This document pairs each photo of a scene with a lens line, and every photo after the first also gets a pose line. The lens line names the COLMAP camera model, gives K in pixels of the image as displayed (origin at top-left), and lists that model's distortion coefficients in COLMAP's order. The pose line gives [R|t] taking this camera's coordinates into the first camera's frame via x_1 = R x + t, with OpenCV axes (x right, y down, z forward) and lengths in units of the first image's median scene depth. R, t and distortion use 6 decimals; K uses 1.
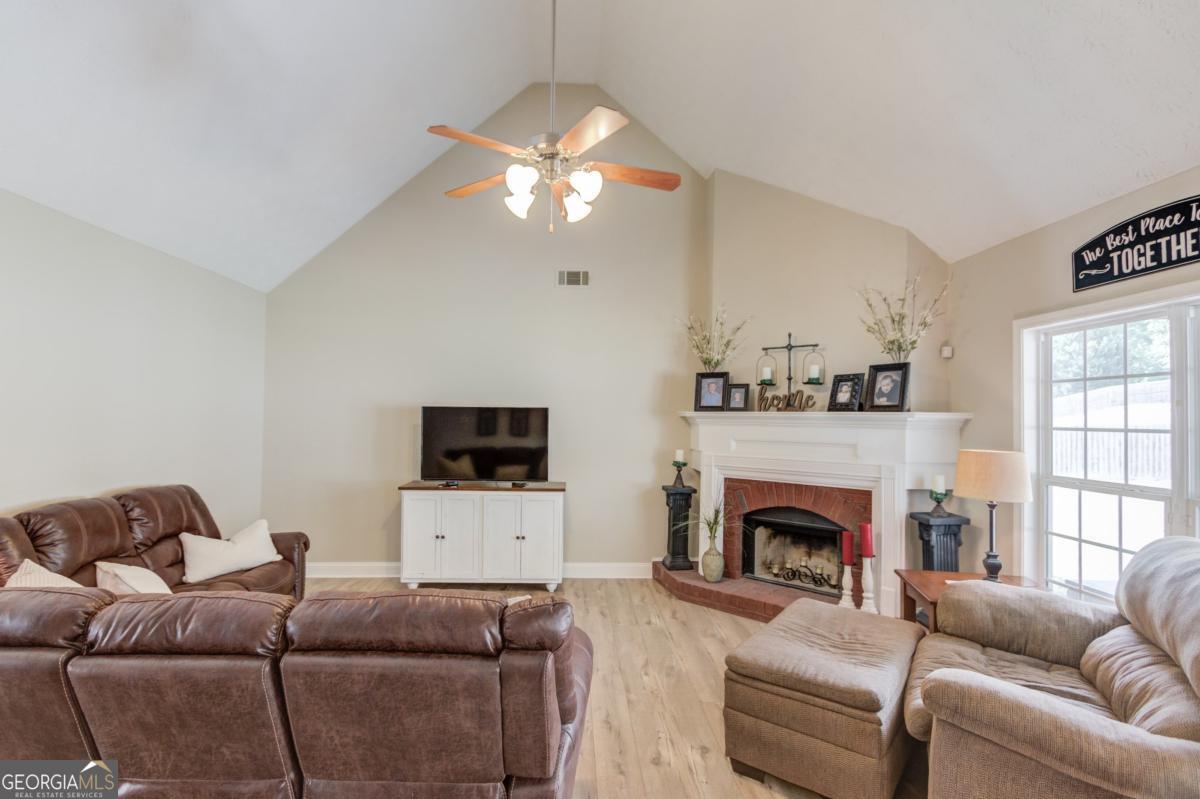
lens RADIAL K [[573.5, 0, 592.6], [0, 573.5, 401.9], [0, 0, 1]] dist [-0.011030, 0.006118]
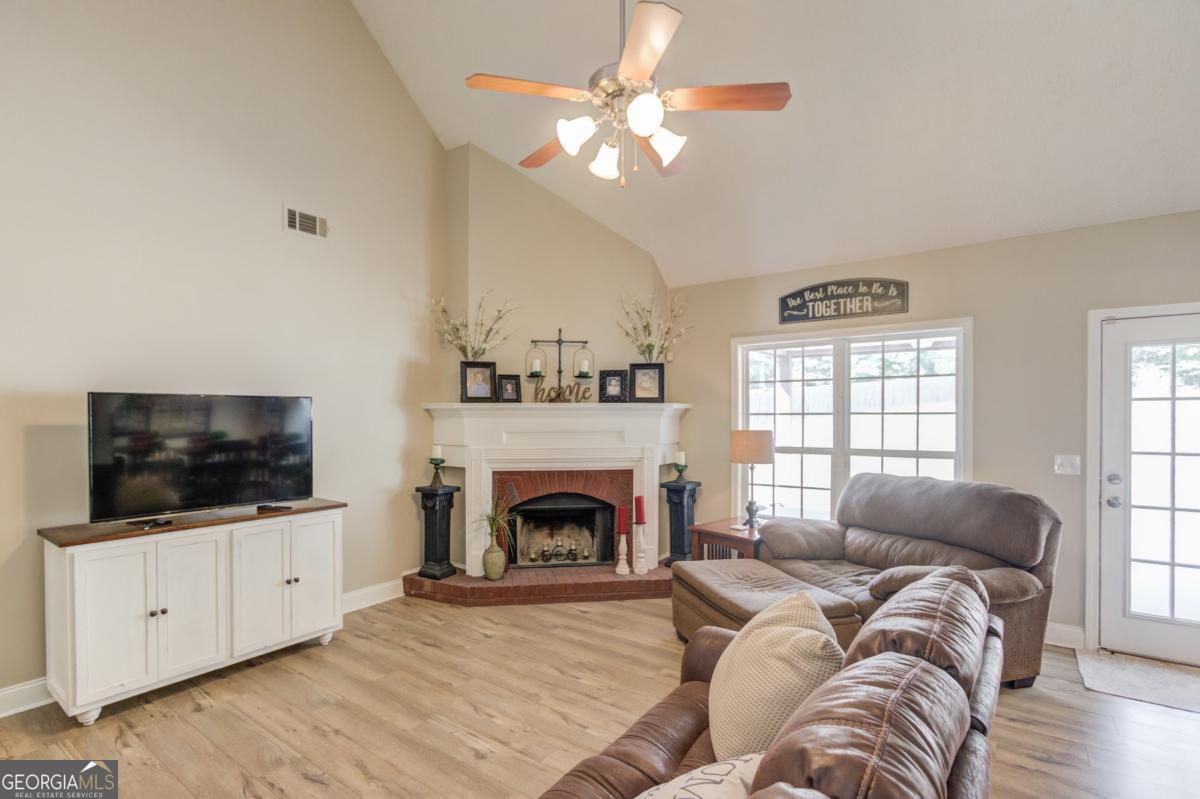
lens RADIAL K [[573.5, 0, 574.9], [0, 573.5, 416.3], [0, 0, 1]] dist [-0.011030, 0.006118]
pose [[0.630395, -0.014147, 0.776146, -0.503448], [-0.010558, 0.999585, 0.026794, 0.013977], [-0.776203, -0.025085, 0.629984, 0.330741]]
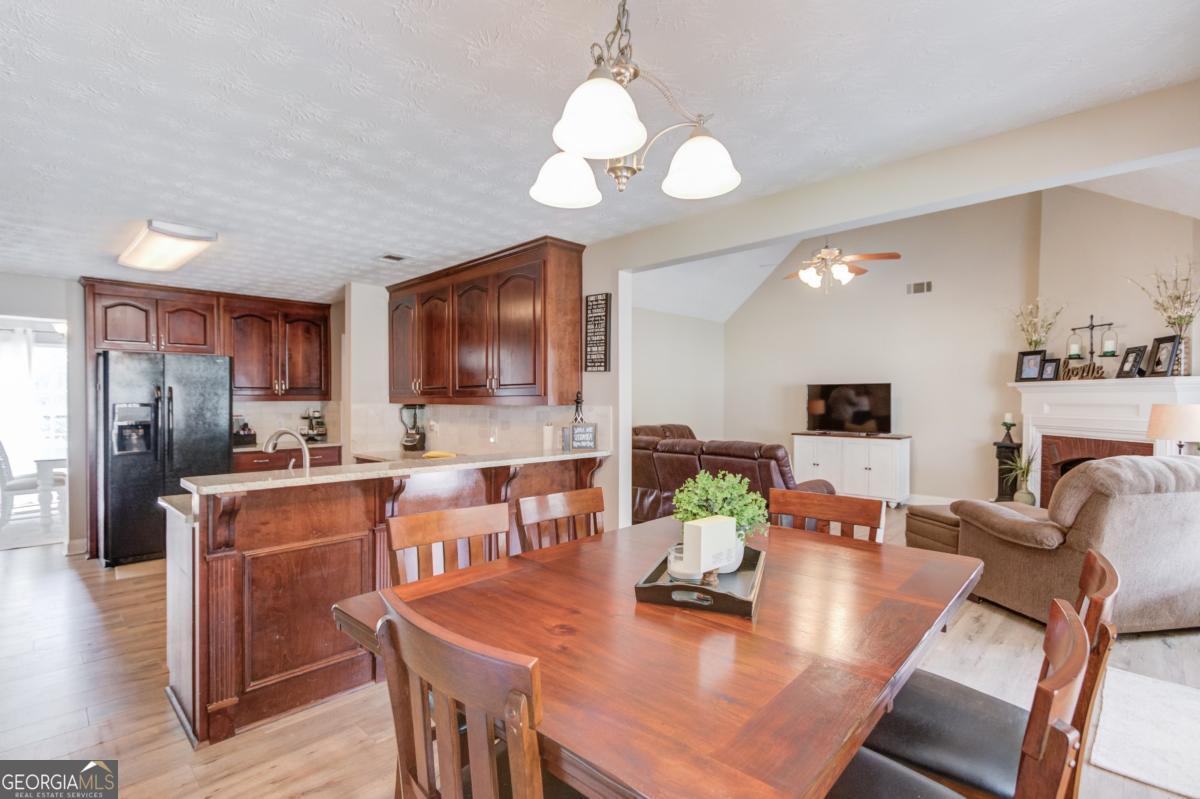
lens RADIAL K [[573.5, 0, 577.7], [0, 573.5, 403.8], [0, 0, 1]] dist [-0.011030, 0.006118]
pose [[0.674917, -0.005649, -0.737872, 0.541610], [0.025675, 0.999545, 0.015831, 0.022124], [0.737447, -0.029629, 0.674755, -0.672275]]
